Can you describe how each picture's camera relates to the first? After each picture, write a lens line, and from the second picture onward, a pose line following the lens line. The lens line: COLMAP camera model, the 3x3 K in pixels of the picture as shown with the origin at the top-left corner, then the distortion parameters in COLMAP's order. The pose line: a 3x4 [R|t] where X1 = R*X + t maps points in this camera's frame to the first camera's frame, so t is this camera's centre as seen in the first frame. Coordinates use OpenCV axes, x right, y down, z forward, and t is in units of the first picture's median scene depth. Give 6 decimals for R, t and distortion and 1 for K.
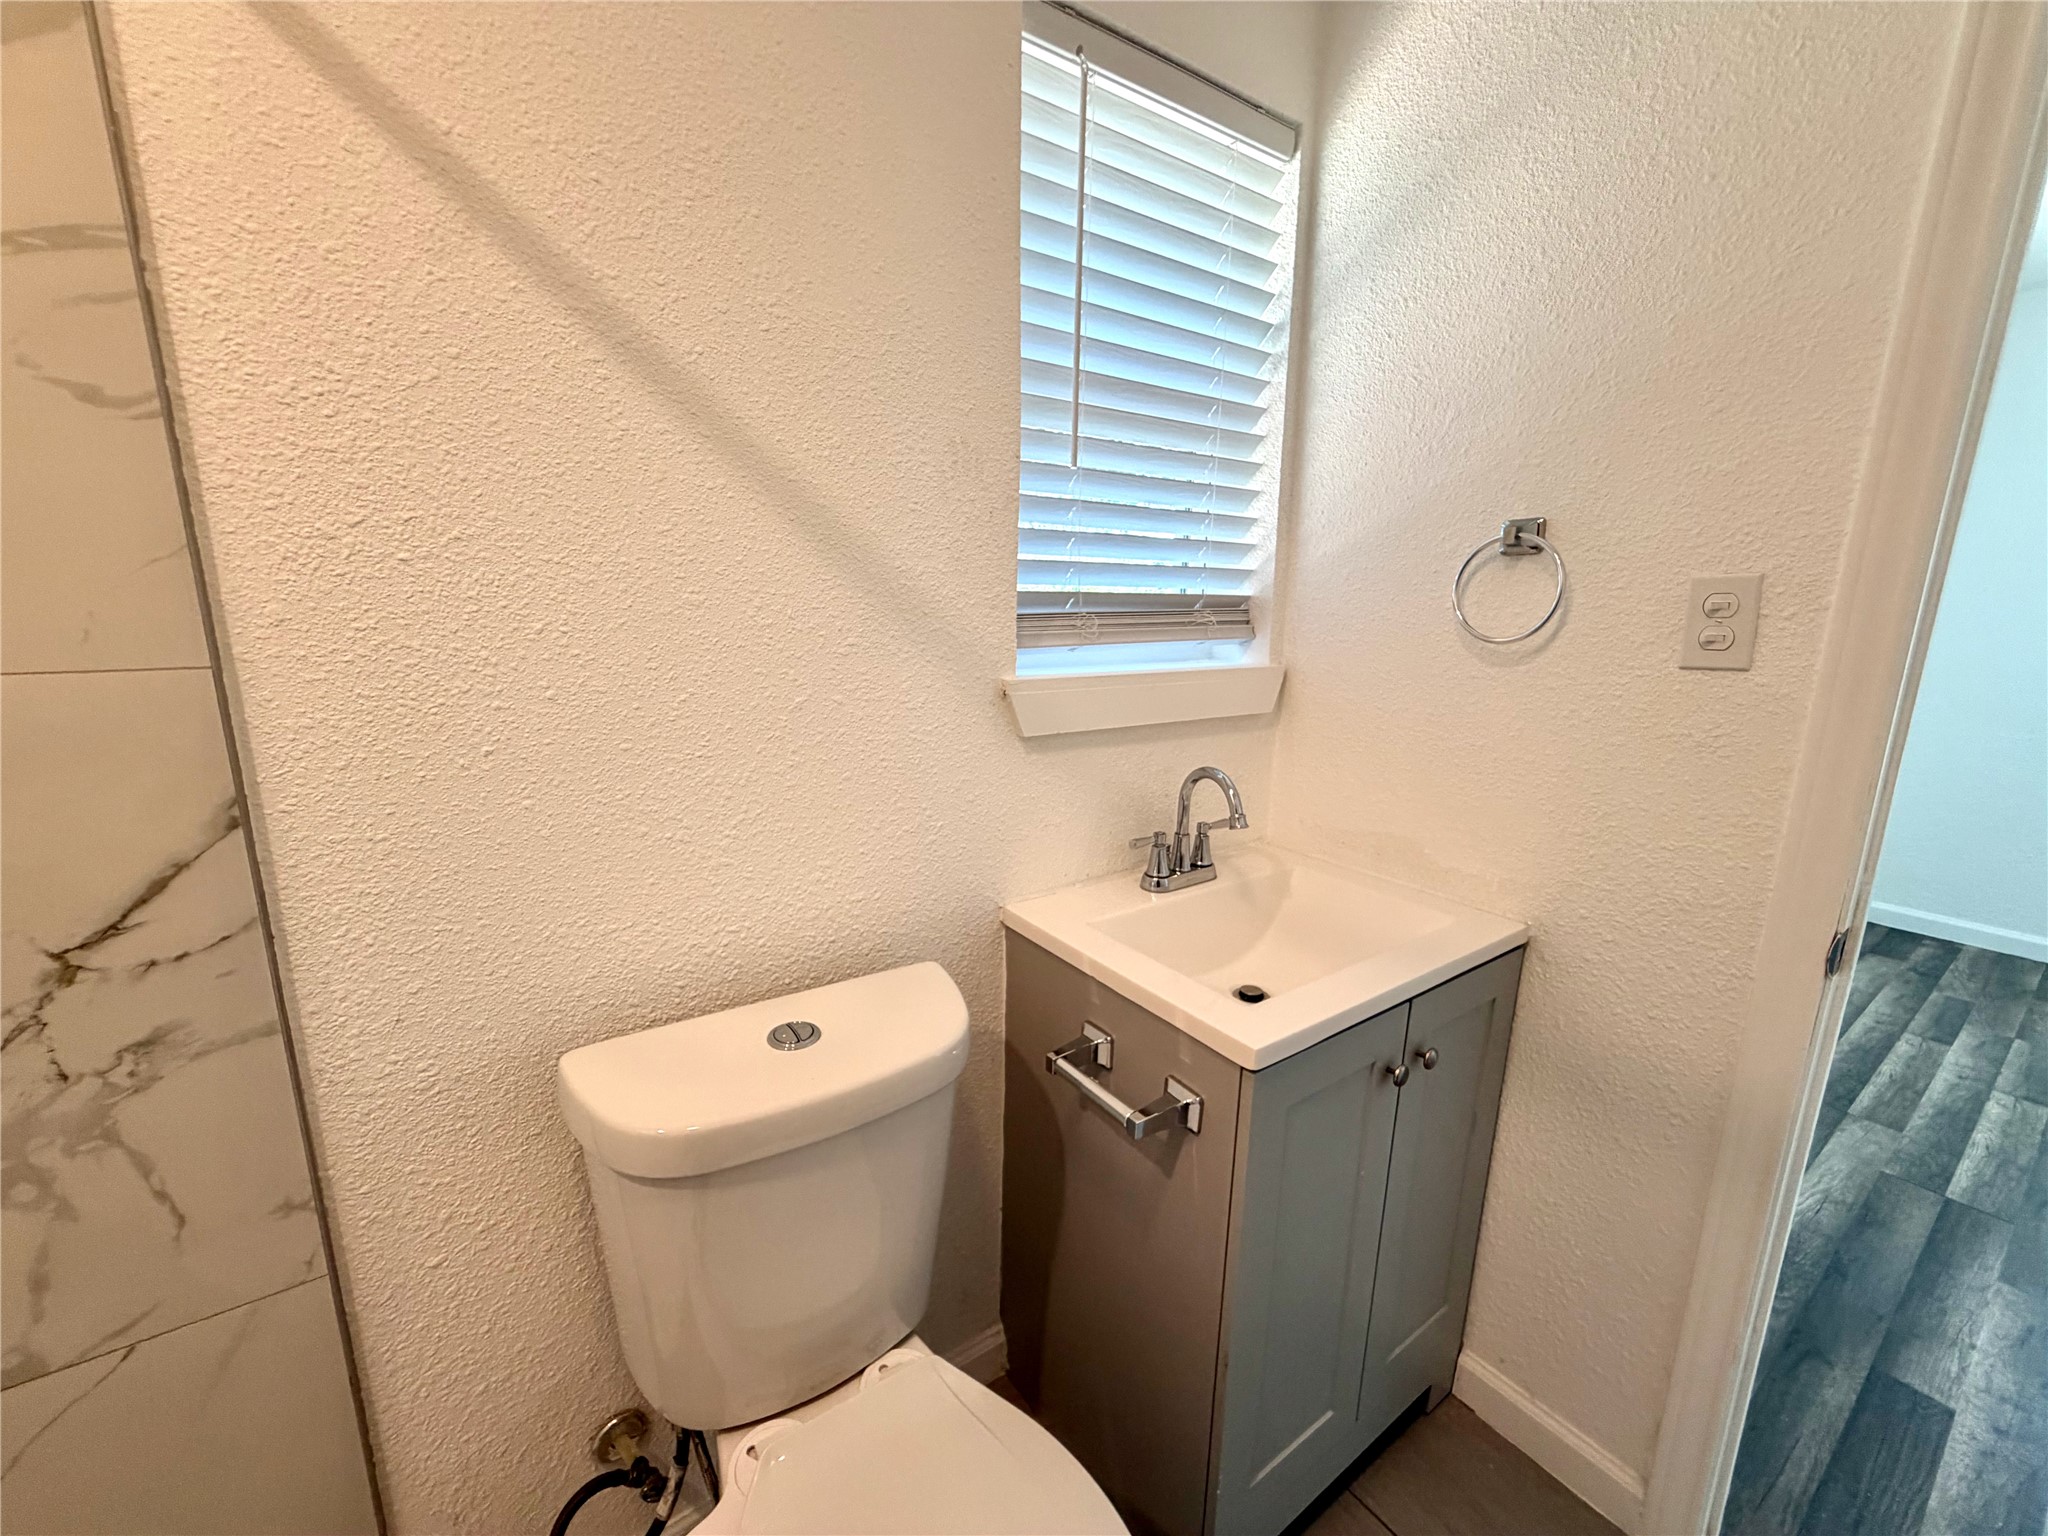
lens RADIAL K [[817.6, 0, 1010.7], [0, 817.6, 773.8], [0, 0, 1]] dist [-0.001868, 0.000833]
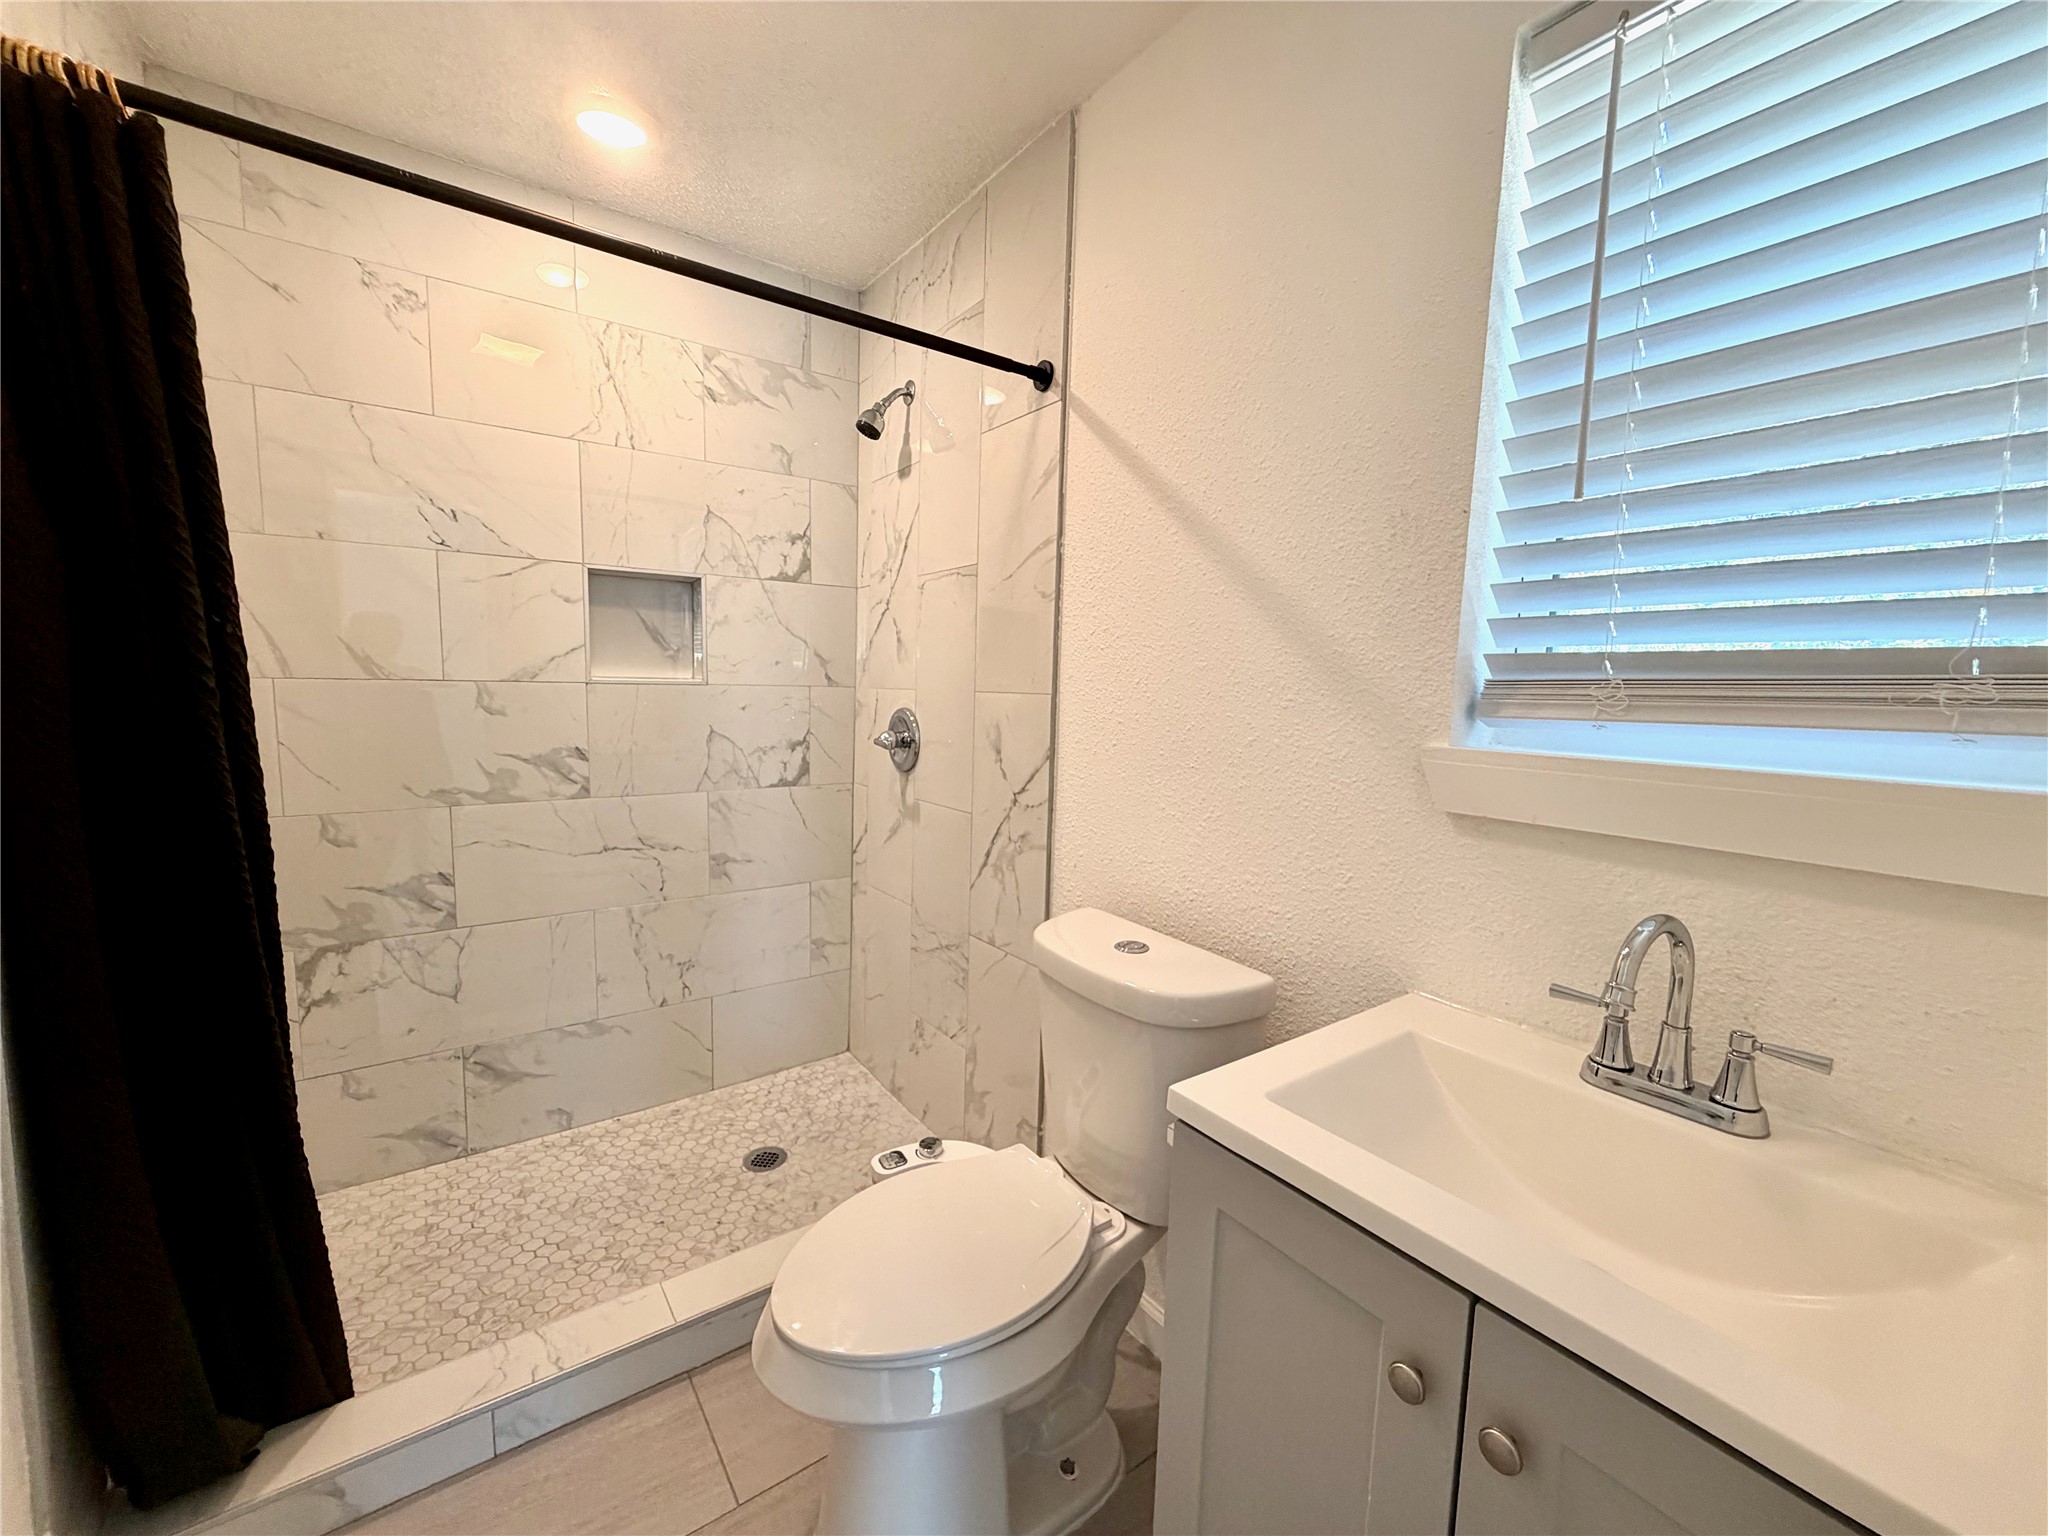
lens RADIAL K [[817.6, 0, 1021.9], [0, 817.6, 767.8], [0, 0, 1]] dist [-0.001868, 0.000833]
pose [[0.021592, 0.092213, -0.995505, 1.004270], [-0.234101, 0.968521, 0.084636, -0.066186], [0.971973, 0.231221, 0.042500, 0.558345]]
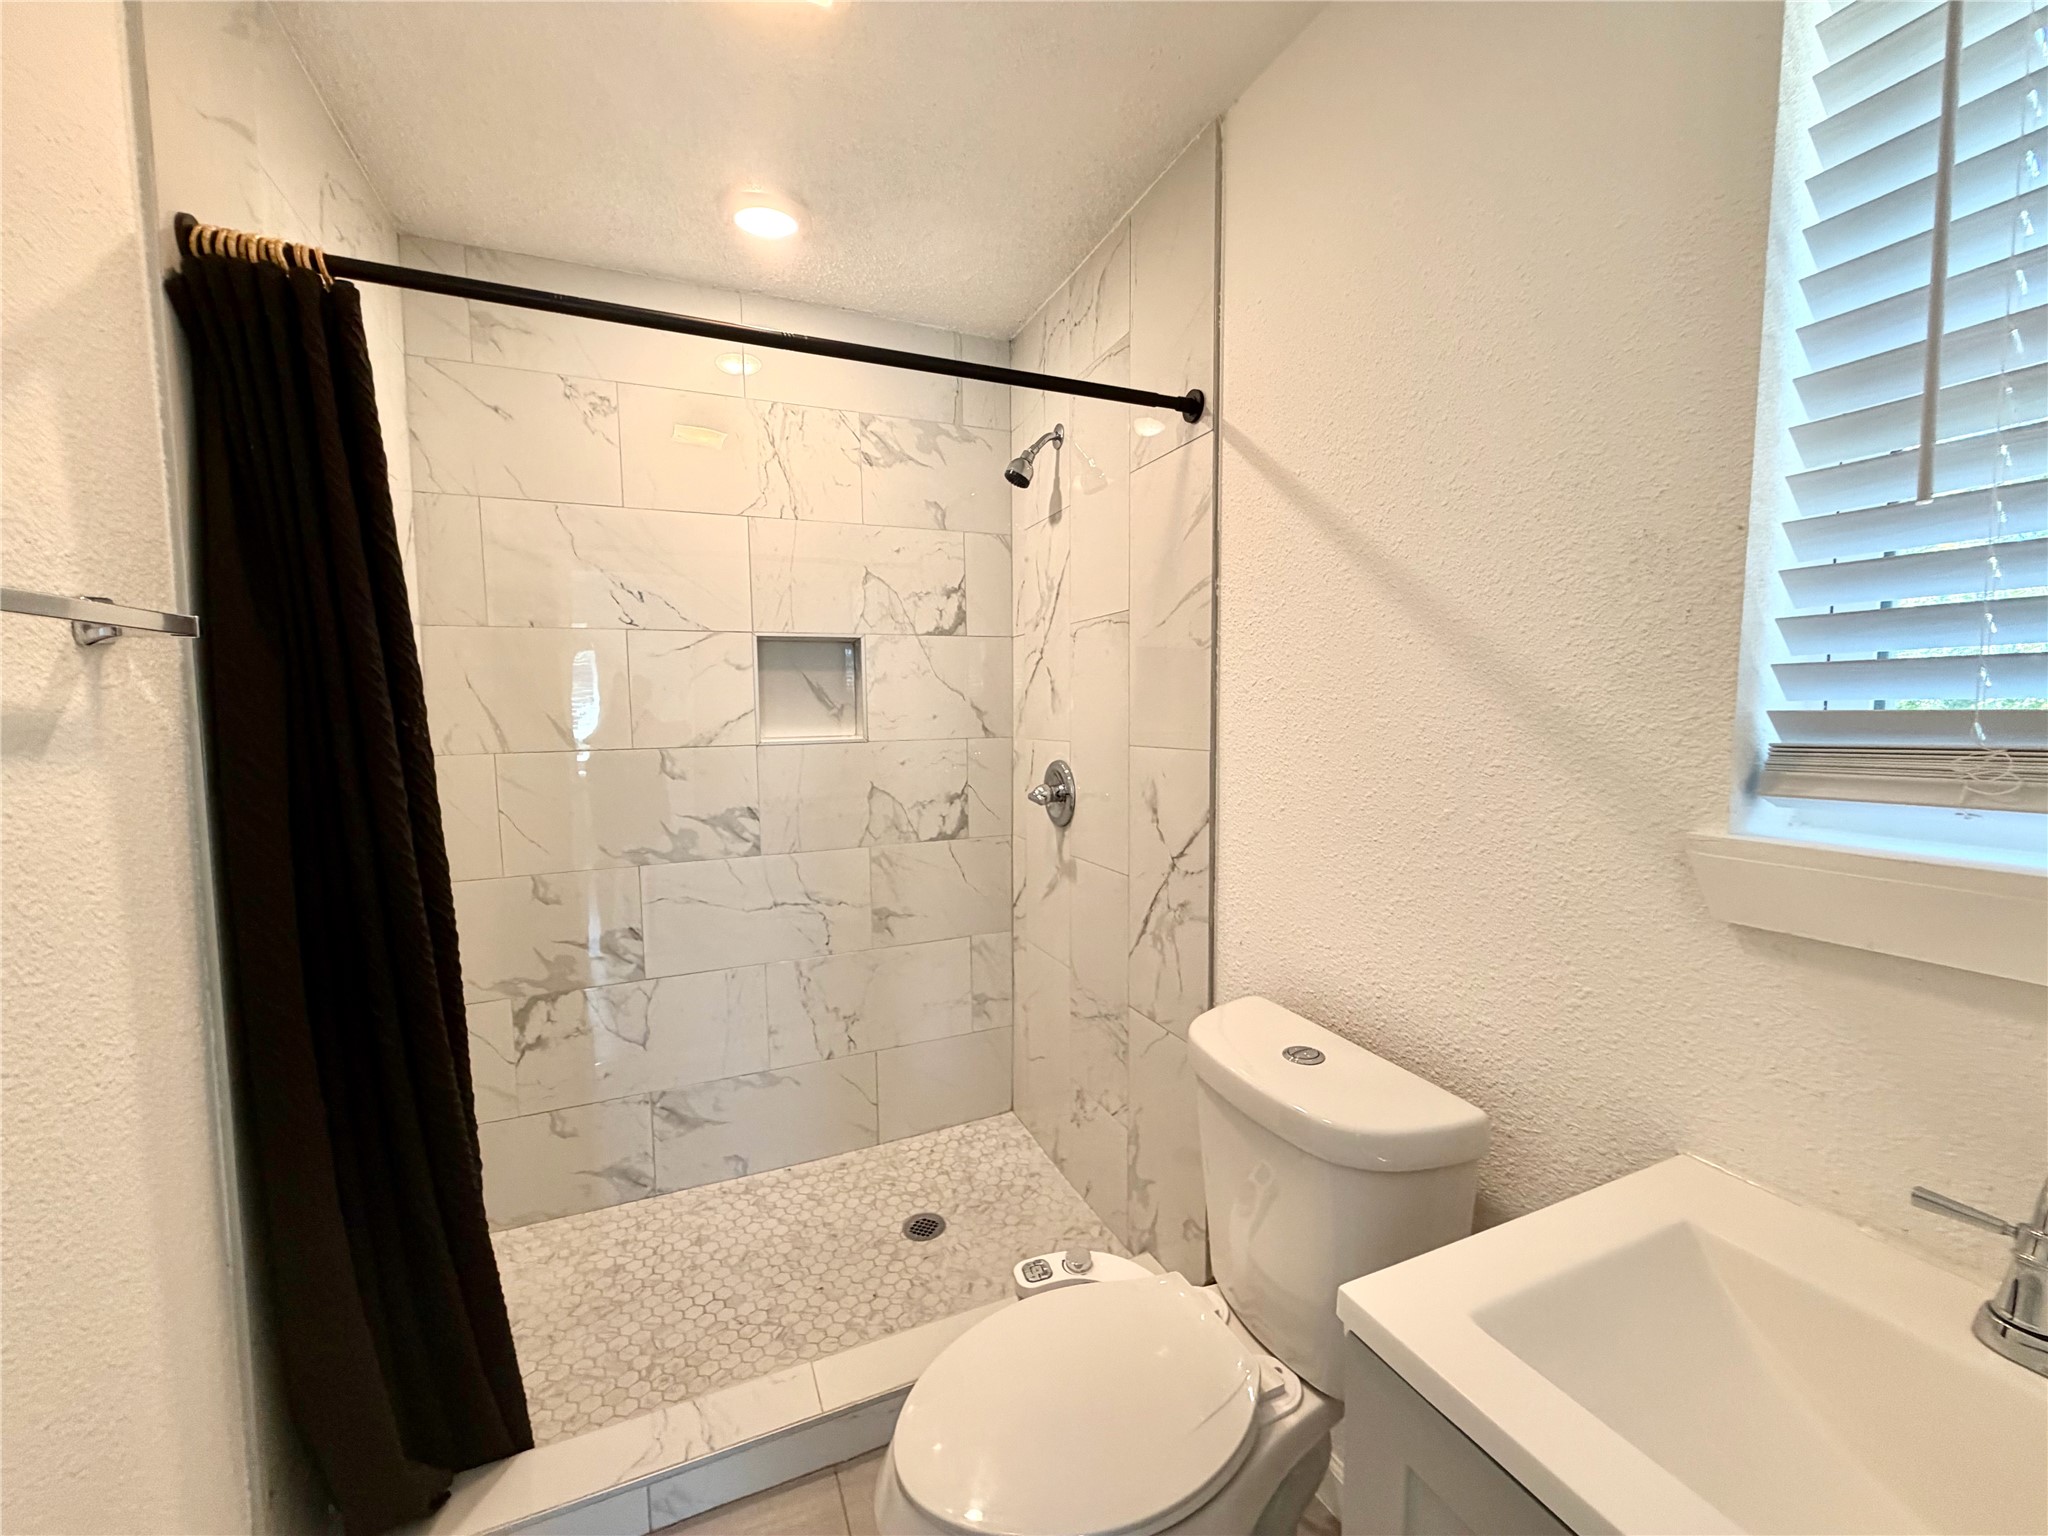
lens RADIAL K [[817.6, 0, 1021.4], [0, 817.6, 768.5], [0, 0, 1]] dist [-0.001868, 0.000833]
pose [[-0.196886, 0.064325, -0.978314, 0.884344], [-0.196337, 0.975046, 0.103623, -0.139666], [0.960566, 0.212482, -0.179343, 0.595513]]
